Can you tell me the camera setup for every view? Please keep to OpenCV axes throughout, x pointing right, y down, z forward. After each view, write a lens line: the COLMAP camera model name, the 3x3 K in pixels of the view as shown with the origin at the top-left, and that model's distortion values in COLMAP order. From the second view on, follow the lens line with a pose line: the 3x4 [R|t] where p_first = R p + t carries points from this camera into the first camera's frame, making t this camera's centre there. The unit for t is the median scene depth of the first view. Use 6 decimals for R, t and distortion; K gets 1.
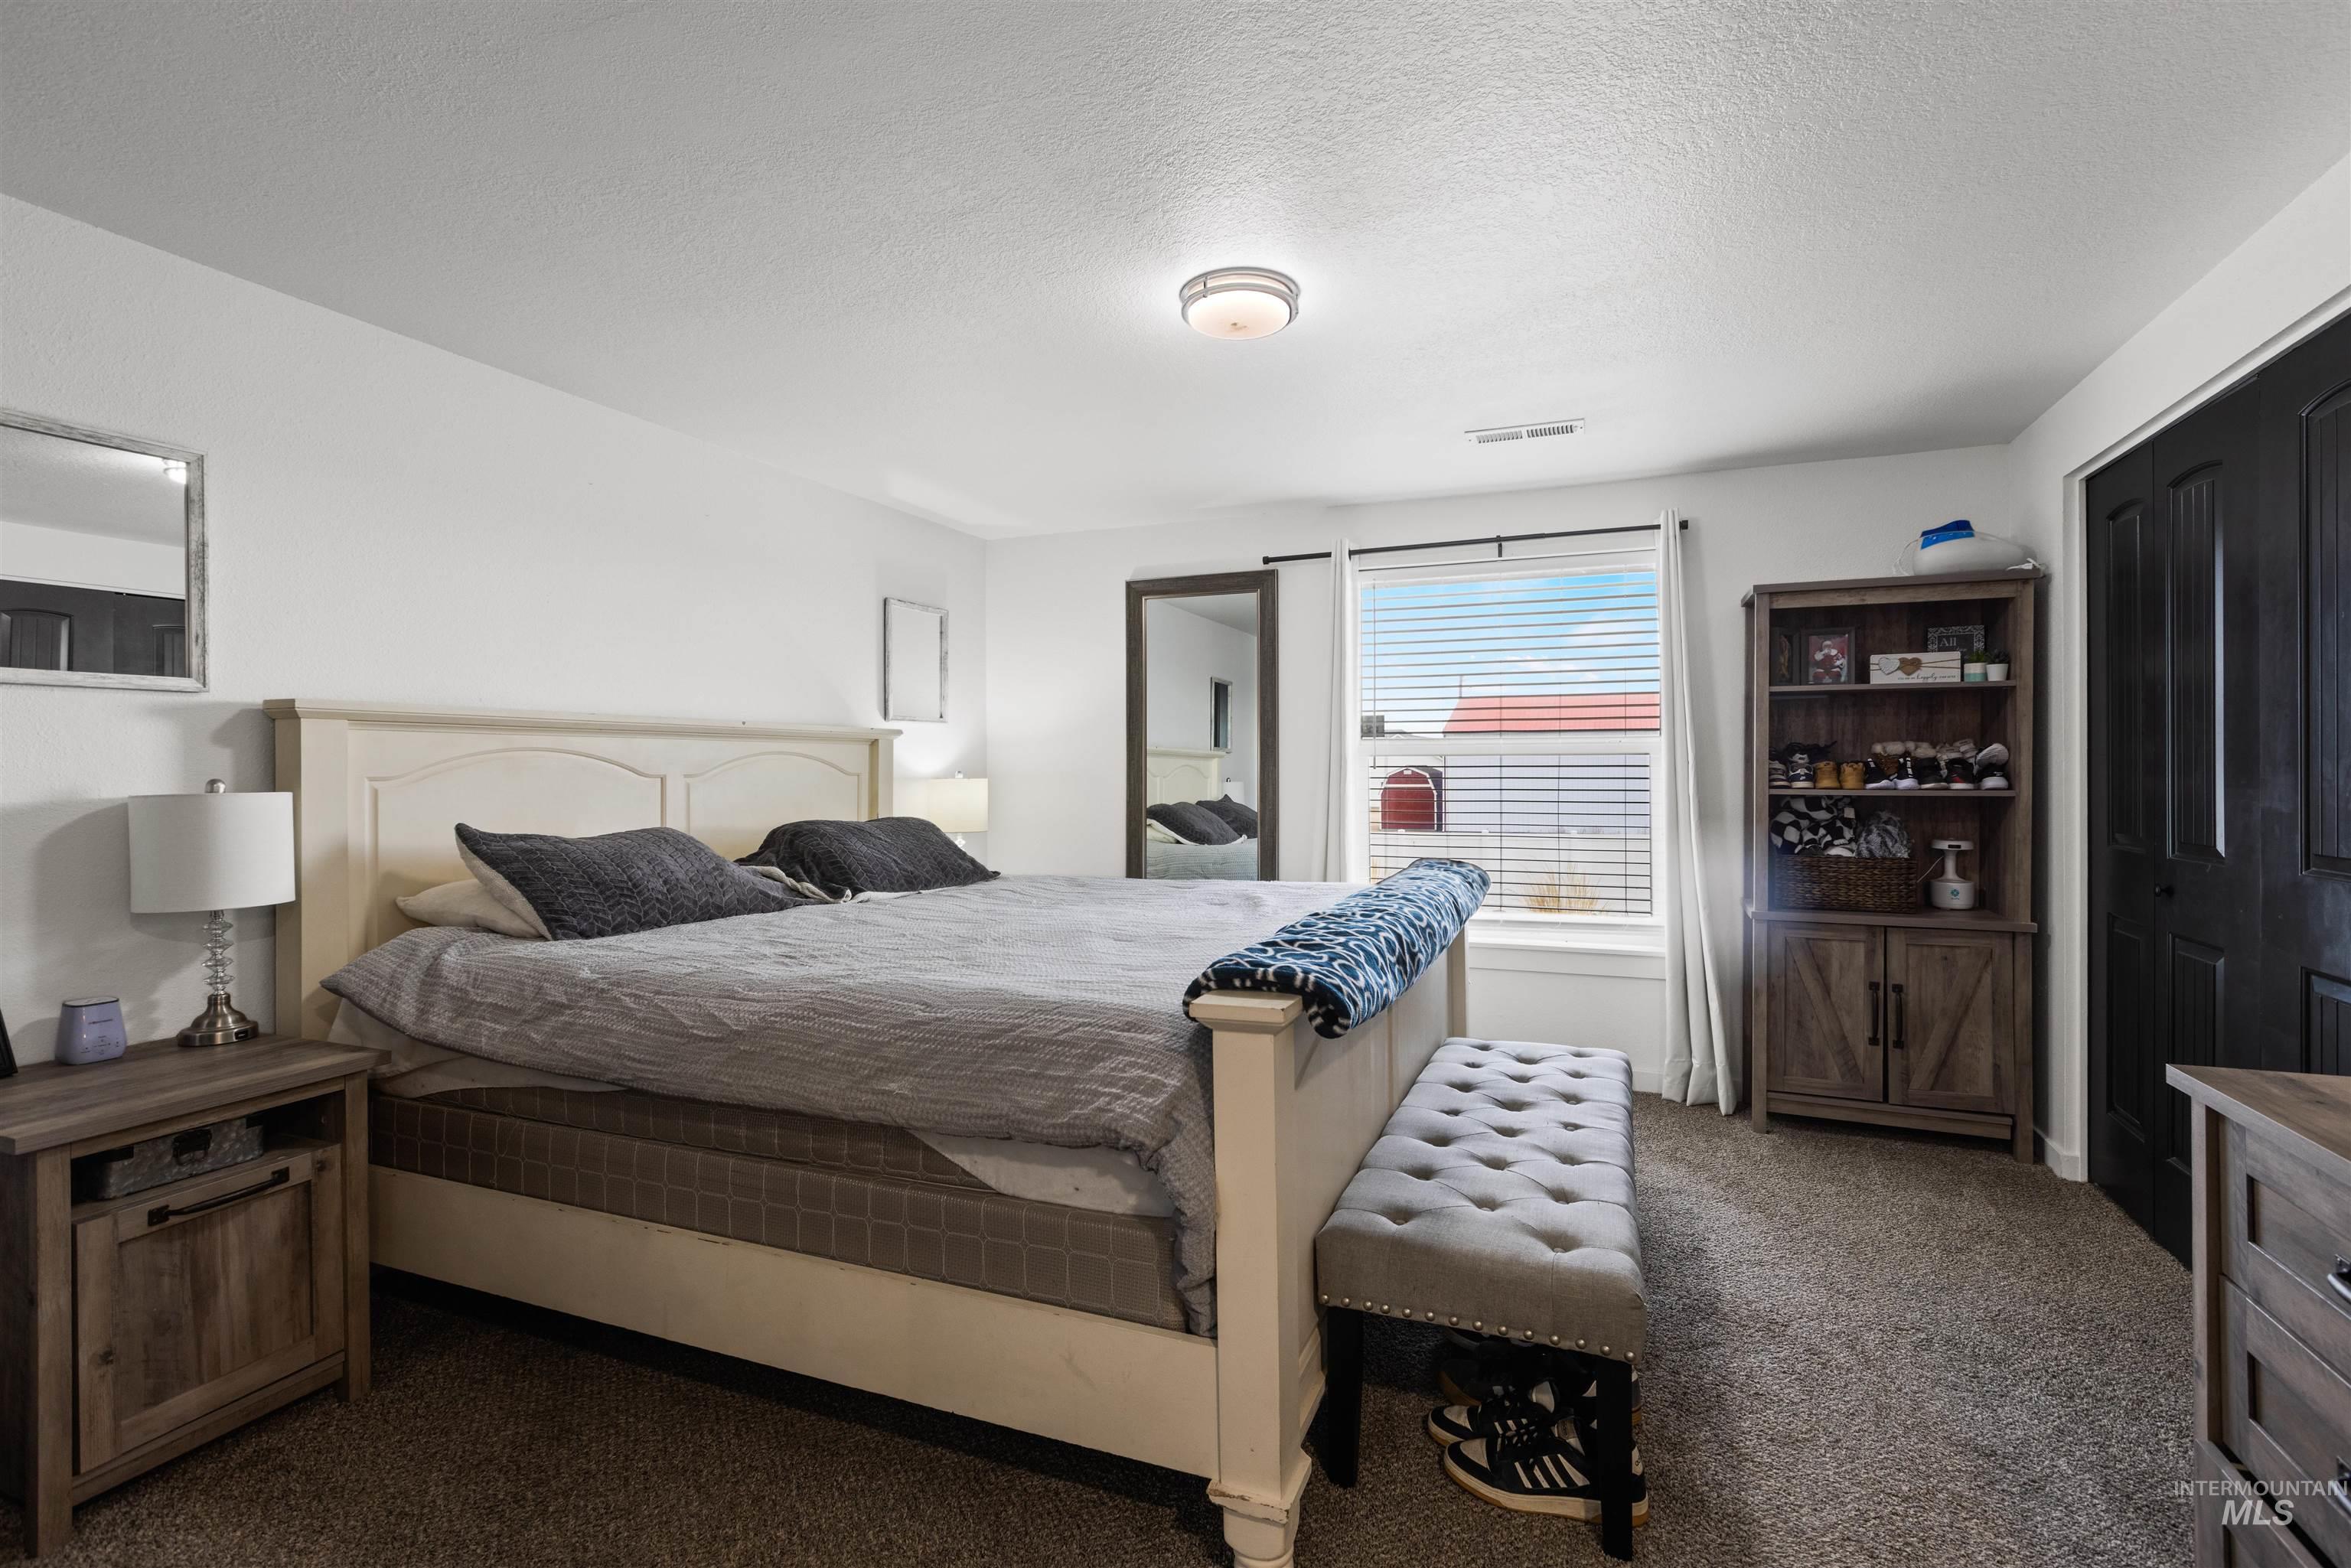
lens RADIAL K [[1057.7, 0, 1214.5], [0, 1057.7, 773.6], [0, 0, 1]] dist [0.003992, -0.000538]
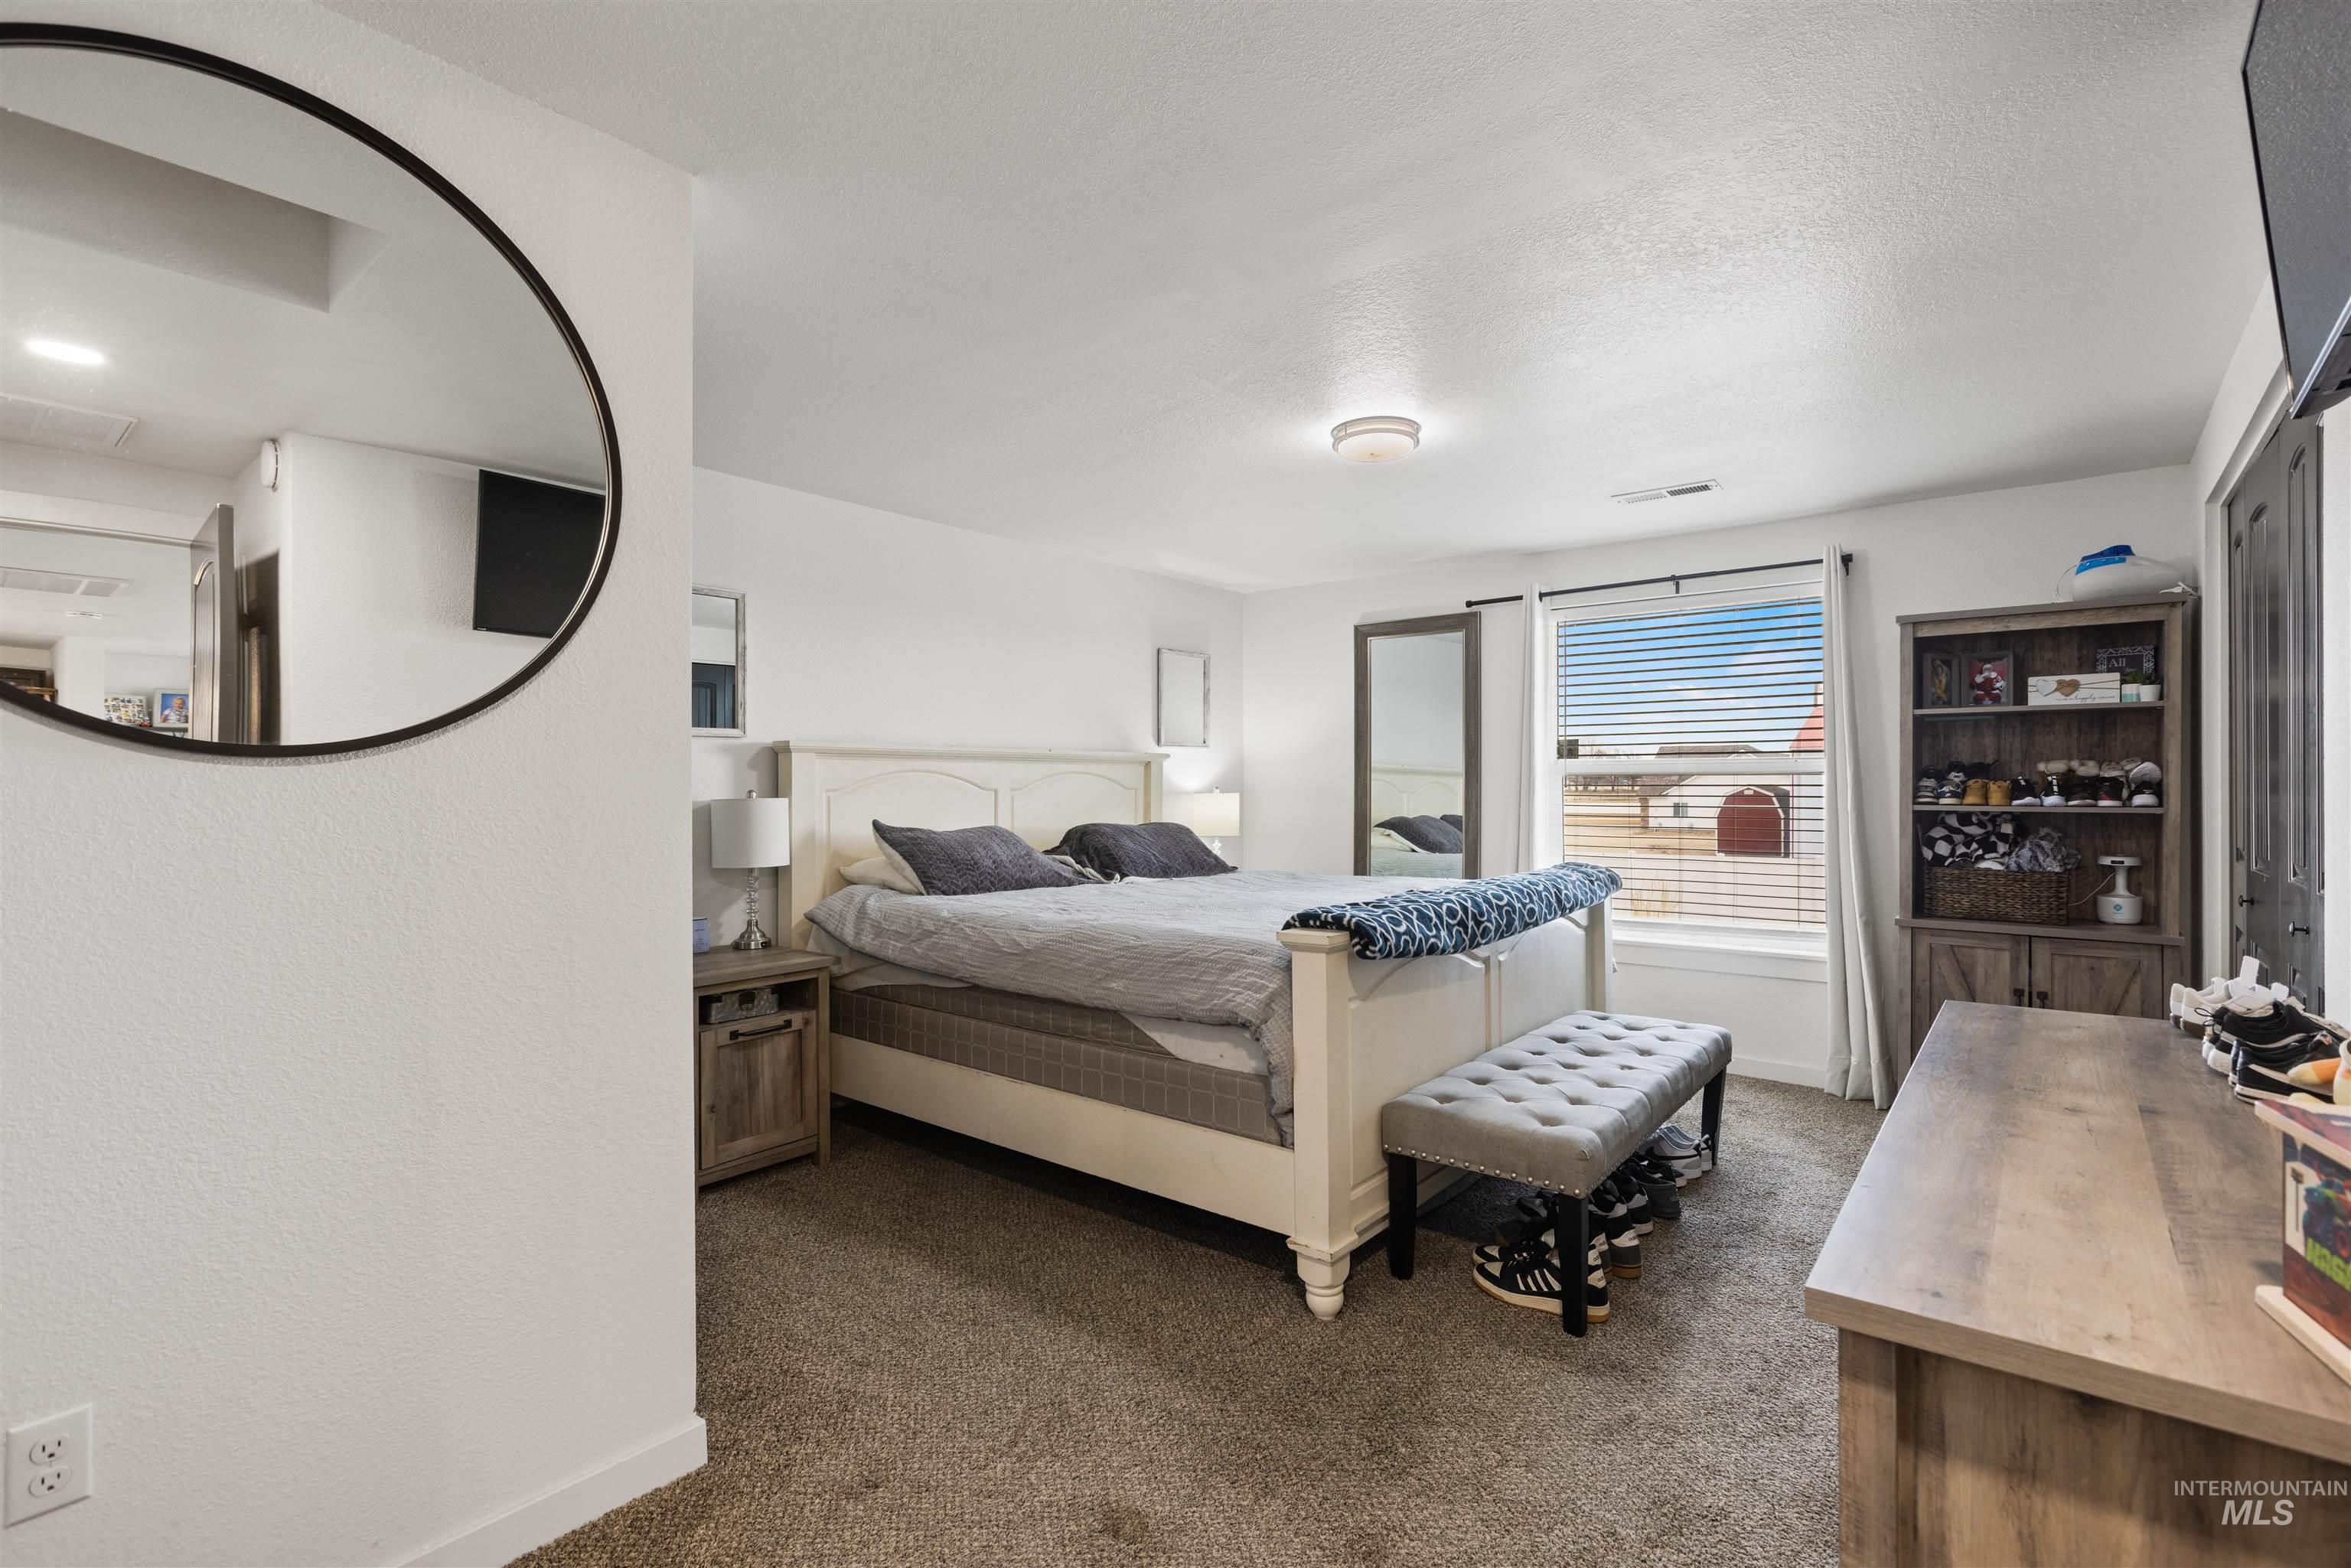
lens RADIAL K [[1052.1, 0, 1174.5], [0, 1052.1, 787.5], [0, 0, 1]] dist [0.001030, 0.000257]
pose [[0.946868, 0.002713, -0.321610, 0.216988], [-0.003522, 0.999992, -0.001934, 0.002090], [0.321602, 0.002964, 0.946870, -0.348737]]
